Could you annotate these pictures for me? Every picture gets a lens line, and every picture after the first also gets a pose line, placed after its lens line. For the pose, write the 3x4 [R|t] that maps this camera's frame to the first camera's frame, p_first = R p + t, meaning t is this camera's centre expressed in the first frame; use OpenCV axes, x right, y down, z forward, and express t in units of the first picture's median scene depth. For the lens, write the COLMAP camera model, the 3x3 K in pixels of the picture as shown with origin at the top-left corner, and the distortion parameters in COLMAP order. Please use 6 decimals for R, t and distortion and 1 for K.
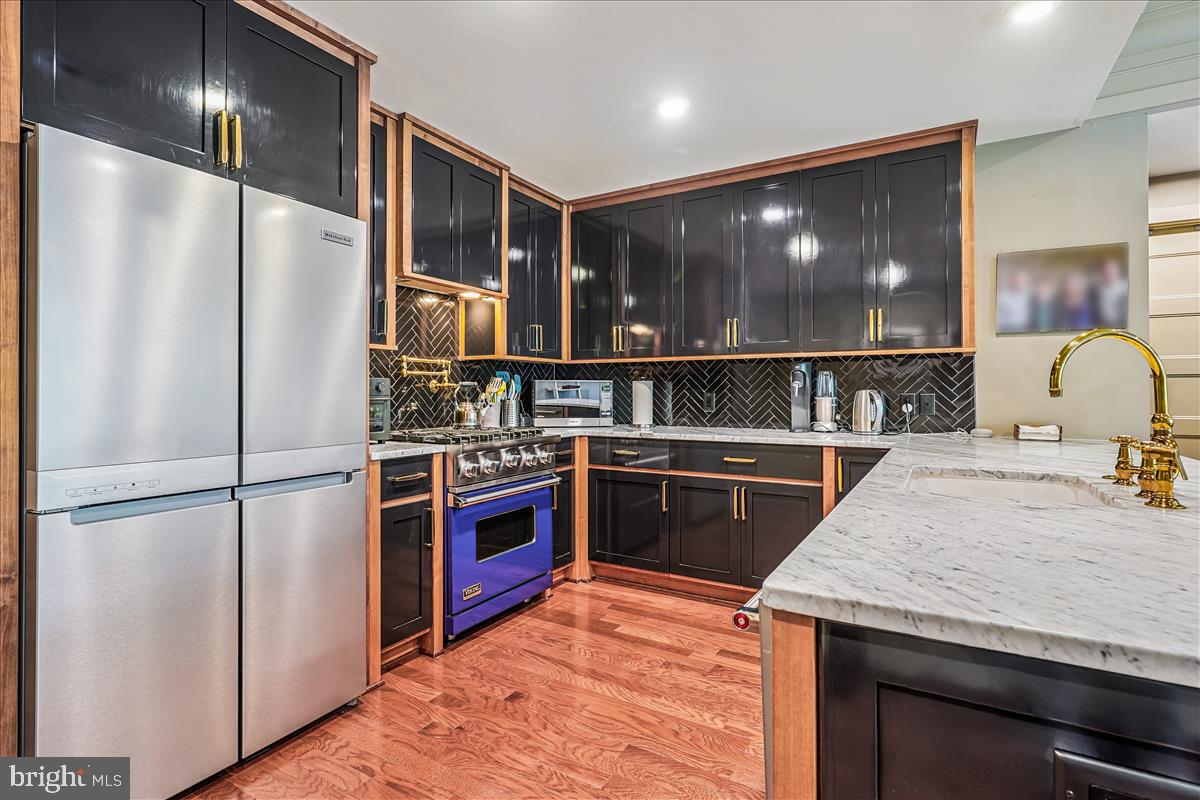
lens RADIAL K [[577.3, 0, 600.9], [0, 577.3, 389.0], [0, 0, 1]] dist [-0.011952, -0.000162]
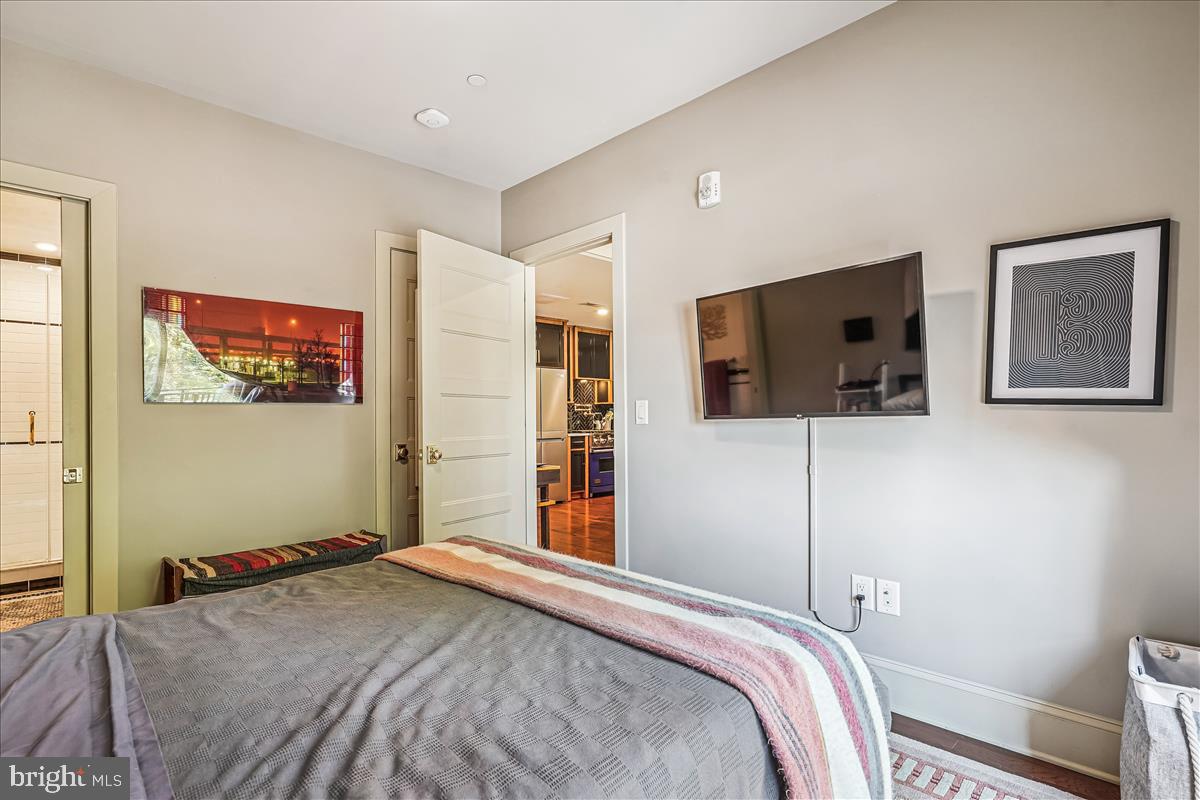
lens RADIAL K [[553.4, 0, 603.1], [0, 553.4, 409.2], [0, 0, 1]] dist [0.000025, 0.000000]
pose [[0.967355, -0.010611, -0.253203, 0.554359], [0.007573, 0.999887, -0.012970, 0.006368], [0.253312, 0.010629, 0.967326, -1.847866]]
